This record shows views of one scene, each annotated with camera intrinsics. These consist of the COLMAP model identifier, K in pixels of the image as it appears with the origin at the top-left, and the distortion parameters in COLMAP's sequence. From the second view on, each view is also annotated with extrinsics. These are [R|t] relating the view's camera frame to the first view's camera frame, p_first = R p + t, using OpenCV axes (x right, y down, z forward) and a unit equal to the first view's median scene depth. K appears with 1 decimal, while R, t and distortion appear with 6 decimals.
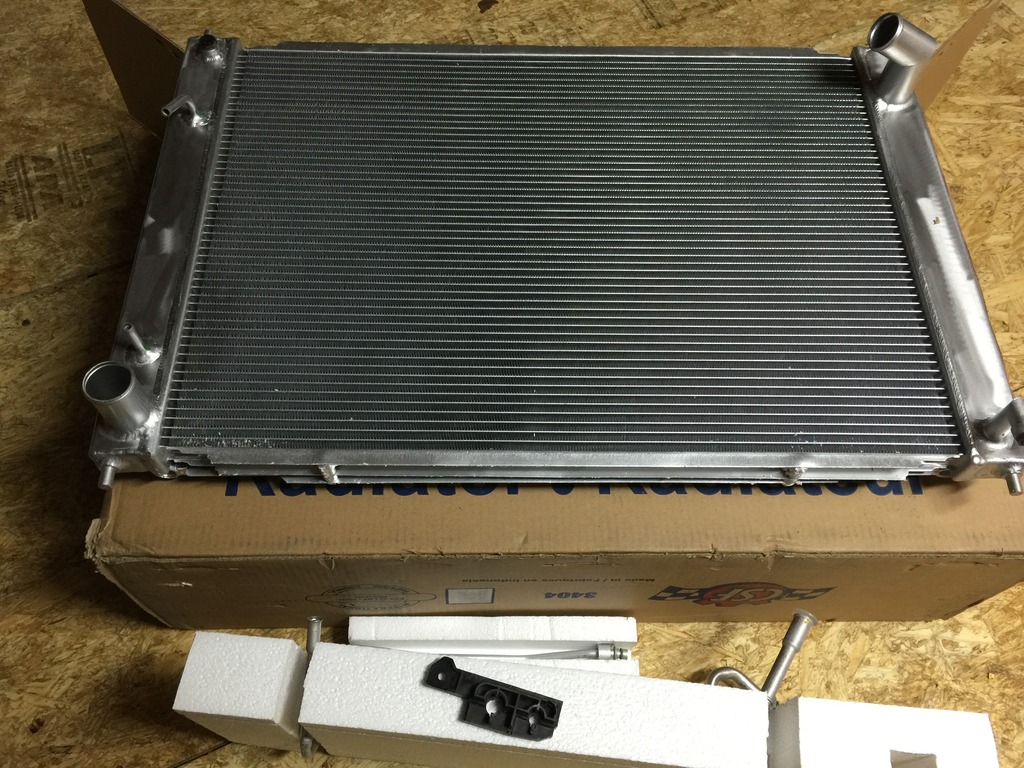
lens RADIAL K [[845.4, 0, 544.4], [0, 845.4, 385.5], [0, 0, 1]] dist [0.051376, -0.080409]
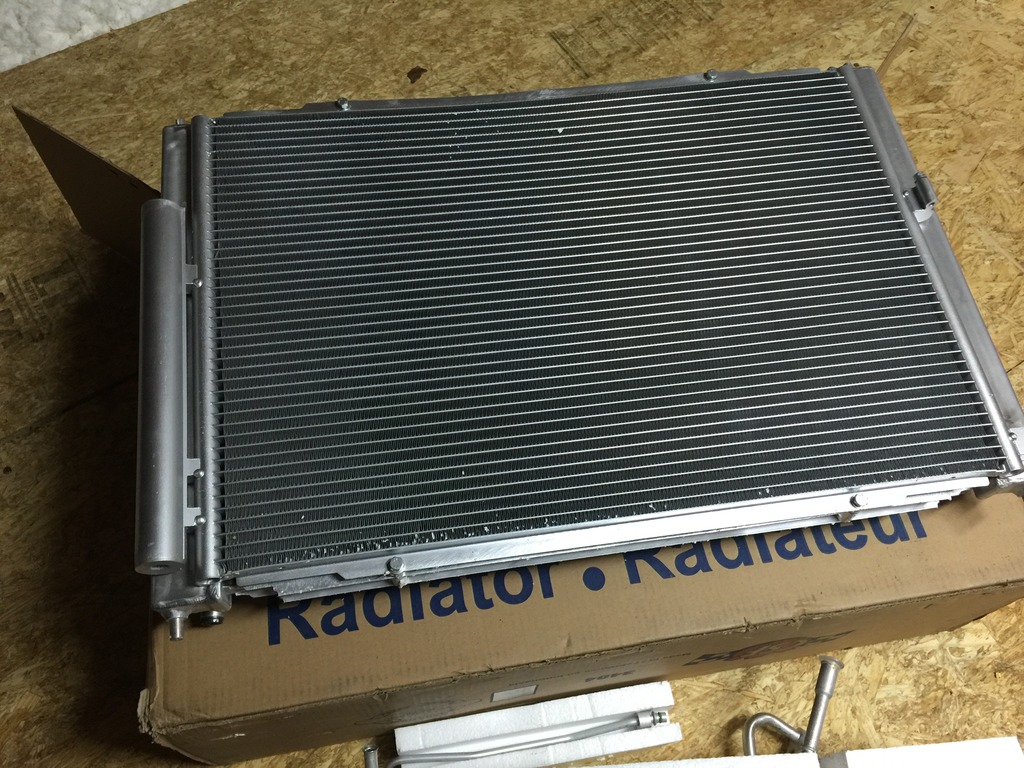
lens RADIAL K [[845.4, 0, 544.4], [0, 845.4, 385.5], [0, 0, 1]] dist [0.051376, -0.080409]
pose [[0.987724, -0.139986, 0.069317, -0.059680], [0.139779, 0.990152, 0.007853, -0.105203], [-0.069734, 0.001932, 0.997564, -0.024964]]
